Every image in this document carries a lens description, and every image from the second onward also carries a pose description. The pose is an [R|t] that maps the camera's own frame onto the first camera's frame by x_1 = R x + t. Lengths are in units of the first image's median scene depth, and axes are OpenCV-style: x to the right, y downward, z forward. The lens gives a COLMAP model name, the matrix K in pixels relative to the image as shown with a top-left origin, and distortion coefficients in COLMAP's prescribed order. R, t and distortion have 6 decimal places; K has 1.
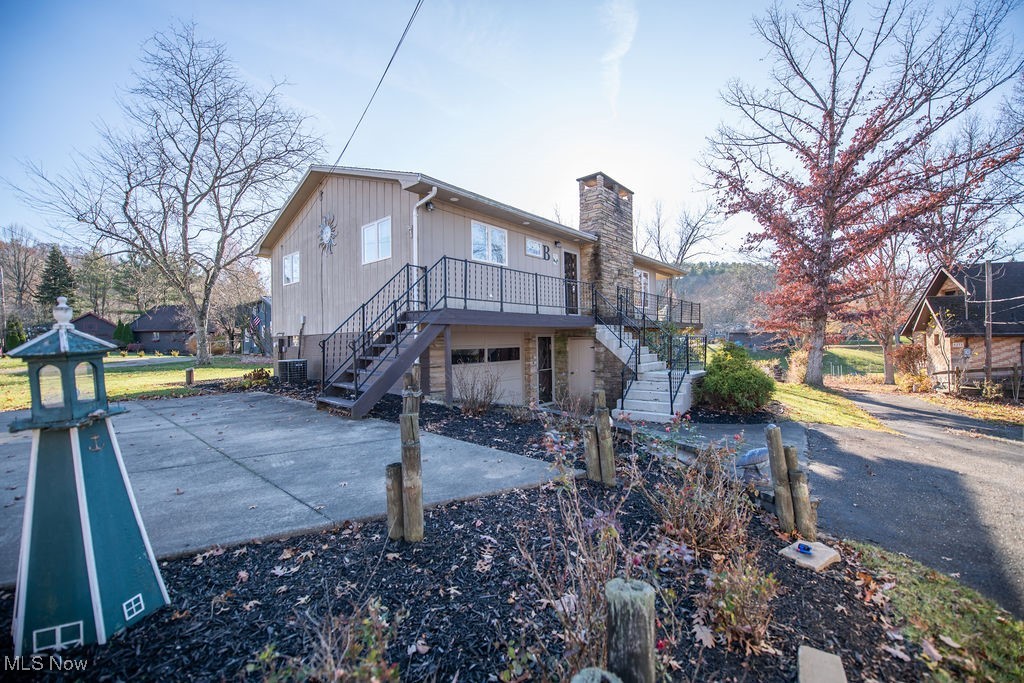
lens RADIAL K [[405.9, 0, 514.9], [0, 405.9, 336.1], [0, 0, 1]] dist [-0.015720, -0.002790]
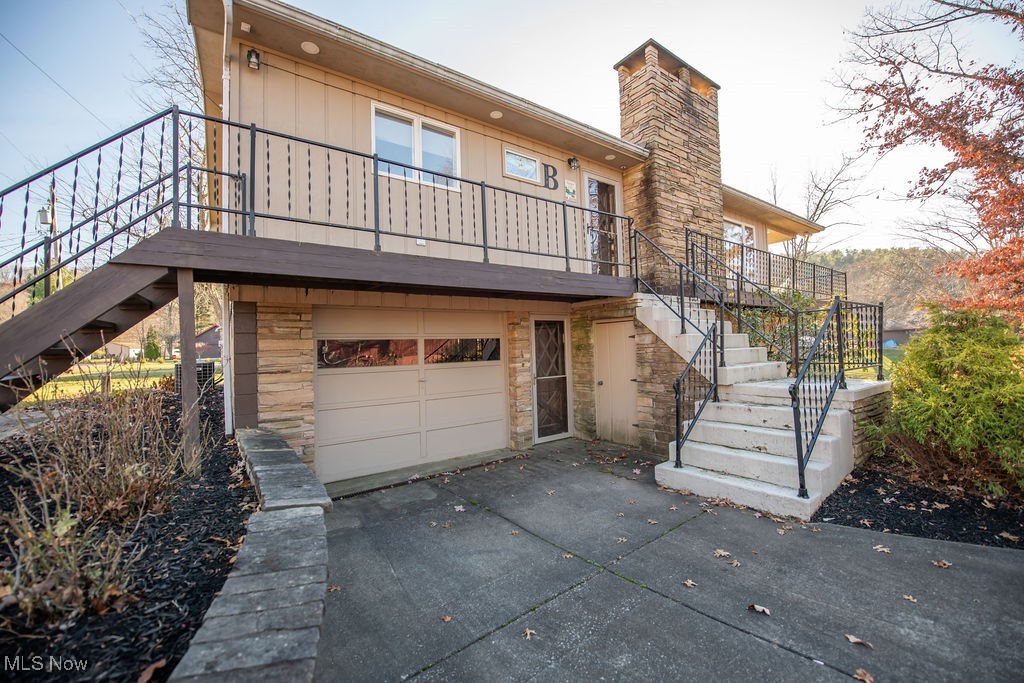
lens RADIAL K [[405.9, 0, 514.9], [0, 405.9, 336.1], [0, 0, 1]] dist [-0.015720, -0.002790]
pose [[0.970489, -0.019435, -0.240361, 0.161984], [0.016036, 0.999742, -0.016092, 0.032327], [0.240612, 0.011763, 0.970550, 0.419180]]
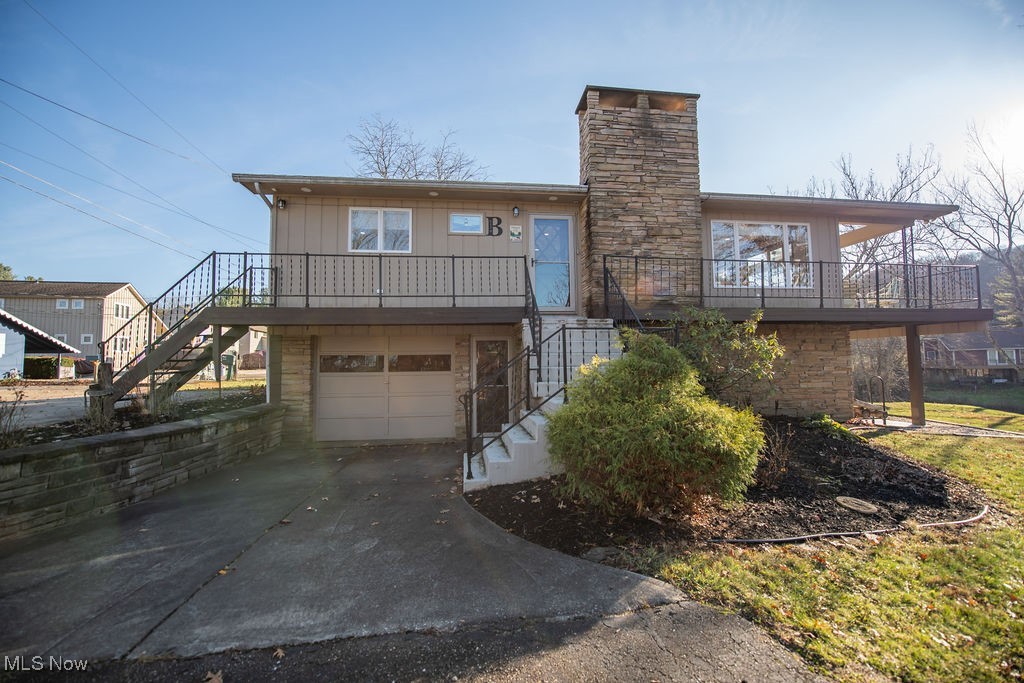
lens RADIAL K [[405.9, 0, 514.9], [0, 405.9, 336.1], [0, 0, 1]] dist [-0.015720, -0.002790]
pose [[0.734793, -0.035715, -0.677350, 0.588490], [0.006307, 0.998929, -0.045830, 0.027054], [0.678262, 0.029404, 0.734232, 0.486114]]
